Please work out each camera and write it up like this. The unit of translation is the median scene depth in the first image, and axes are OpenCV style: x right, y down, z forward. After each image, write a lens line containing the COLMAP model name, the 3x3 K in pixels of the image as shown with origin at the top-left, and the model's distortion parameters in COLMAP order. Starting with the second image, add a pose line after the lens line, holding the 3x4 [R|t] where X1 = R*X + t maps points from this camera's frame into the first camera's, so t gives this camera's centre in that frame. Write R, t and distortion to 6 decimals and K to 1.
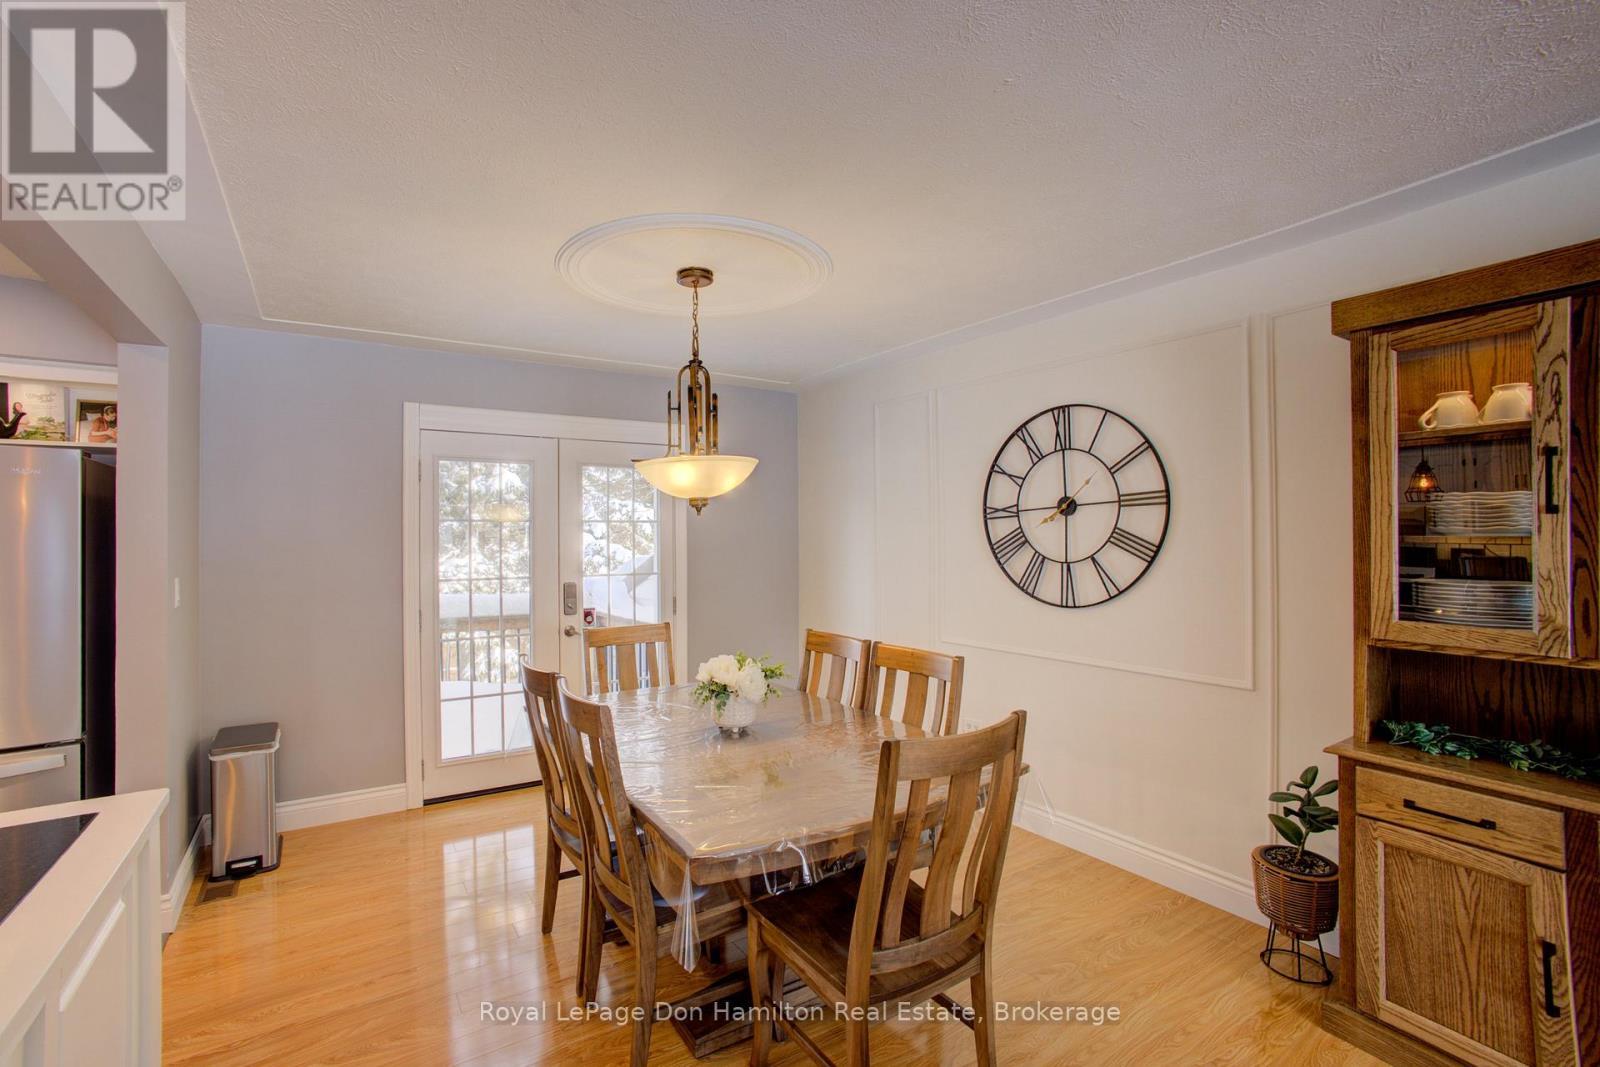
lens RADIAL K [[689.1, 0, 749.6], [0, 689.1, 530.8], [0, 0, 1]] dist [-0.000894, -0.000096]
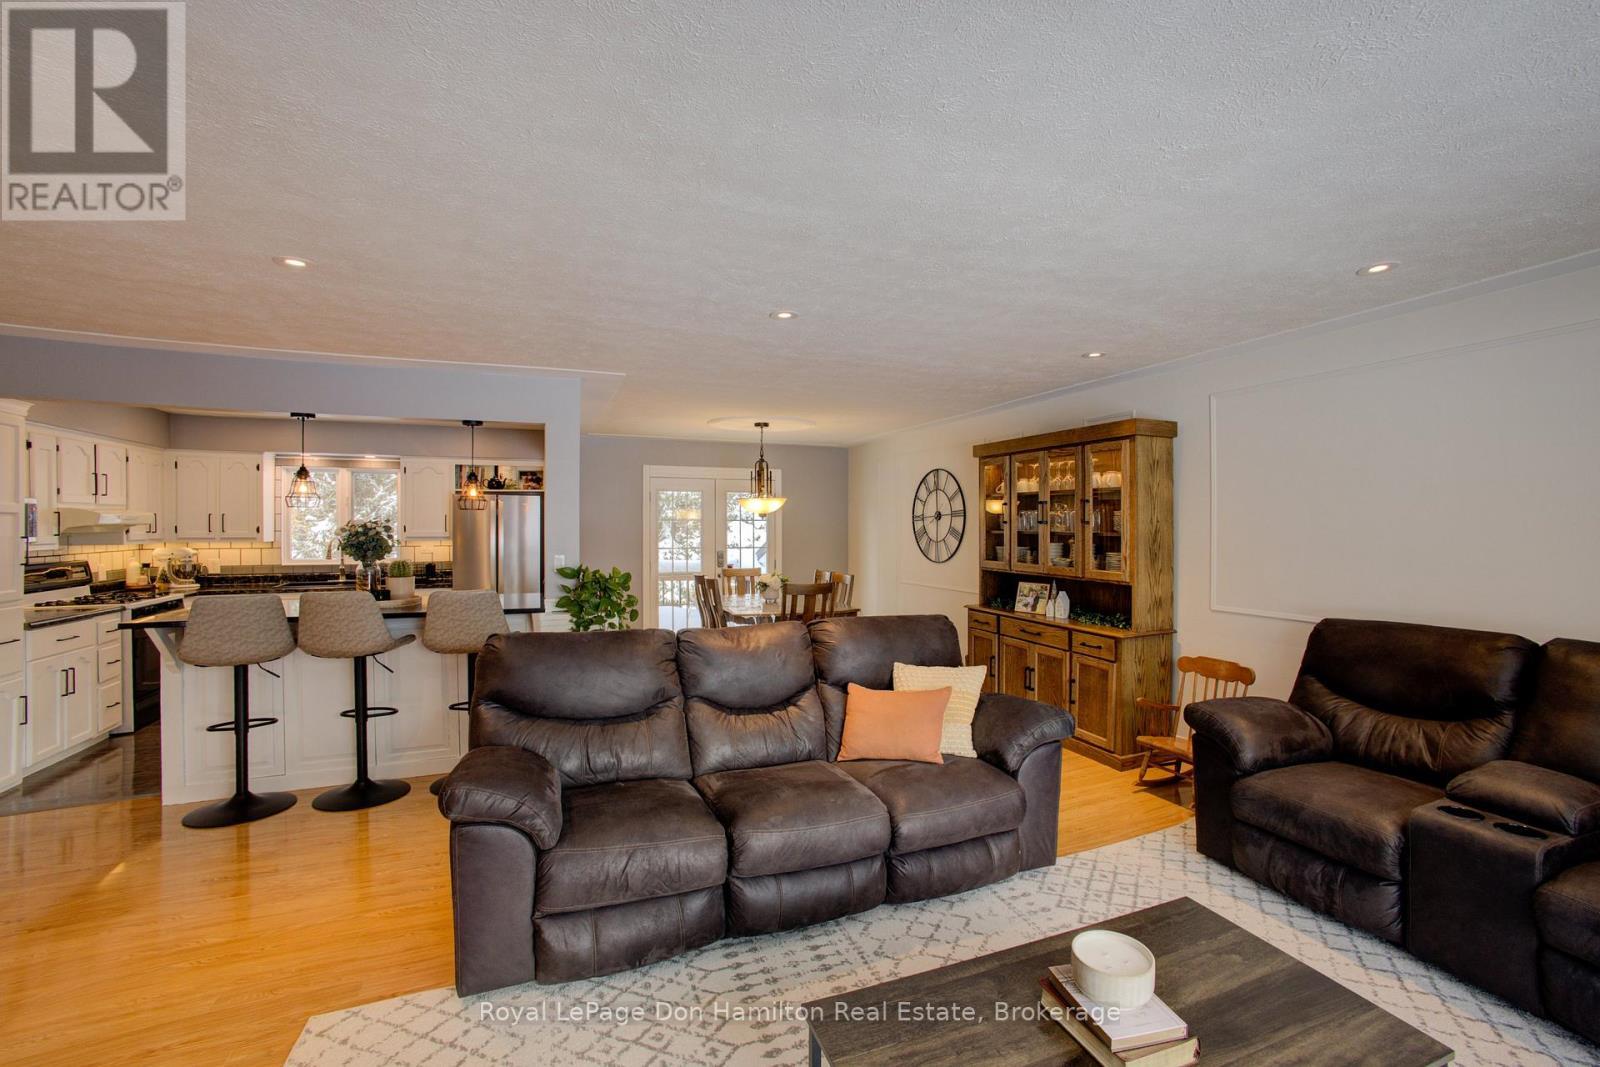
lens RADIAL K [[689.2, 0, 804.2], [0, 689.2, 532.4], [0, 0, 1]] dist [0.003570, 0.000947]
pose [[0.984728, 0.004367, -0.174047, 0.421697], [-0.001520, 0.999863, 0.016484, -0.018760], [0.174095, -0.015968, 0.984599, -1.193032]]
